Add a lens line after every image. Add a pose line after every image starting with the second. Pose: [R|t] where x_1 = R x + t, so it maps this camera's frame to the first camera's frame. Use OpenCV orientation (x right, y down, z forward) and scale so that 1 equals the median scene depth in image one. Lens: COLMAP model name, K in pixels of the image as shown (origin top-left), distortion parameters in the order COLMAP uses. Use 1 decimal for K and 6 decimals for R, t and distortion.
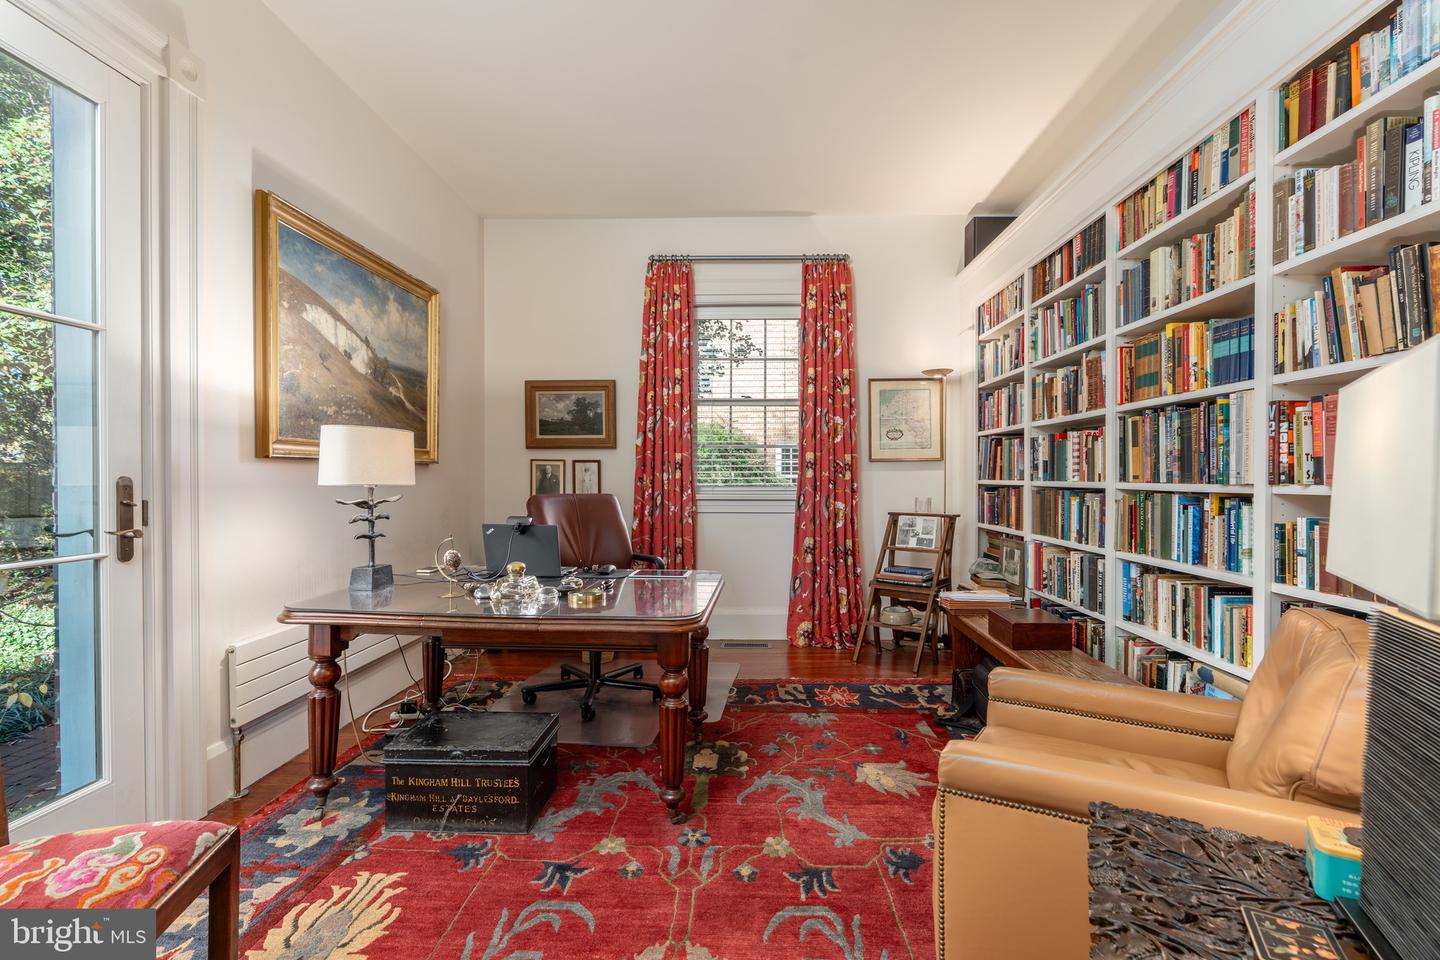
lens RADIAL K [[650.4, 0, 721.6], [0, 650.4, 476.2], [0, 0, 1]] dist [-0.005497, -0.000457]
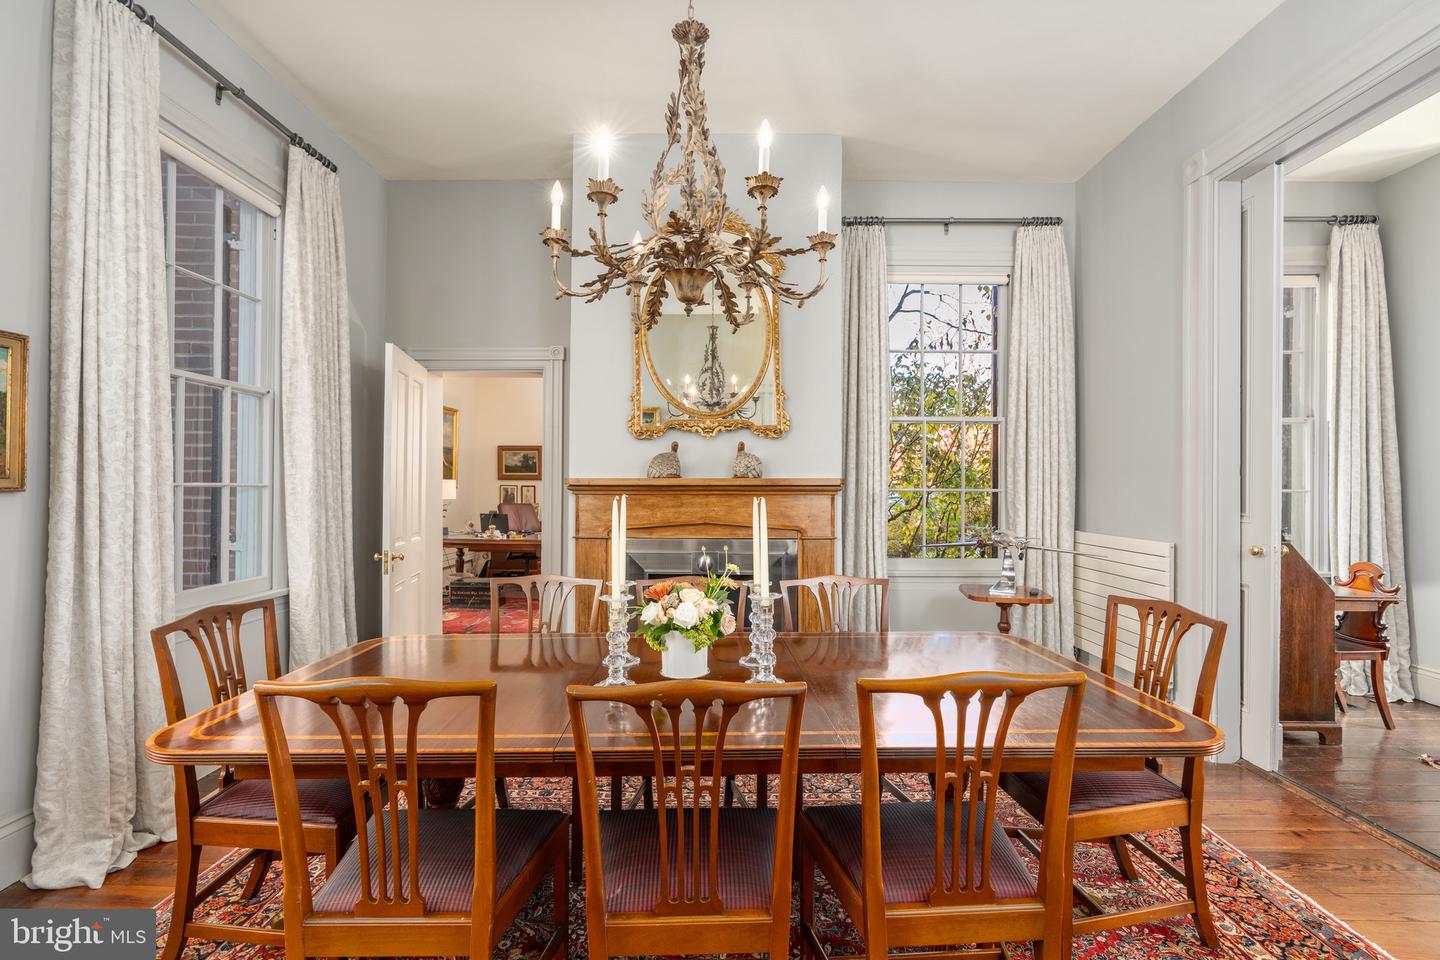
lens RADIAL K [[650.4, 0, 721.9], [0, 650.4, 481.4], [0, 0, 1]] dist [-0.005497, -0.000457]
pose [[0.999652, -0.002348, 0.026268, 0.334067], [0.002675, 0.999919, -0.012434, -0.010925], [-0.026237, 0.012500, 0.999578, -1.011837]]
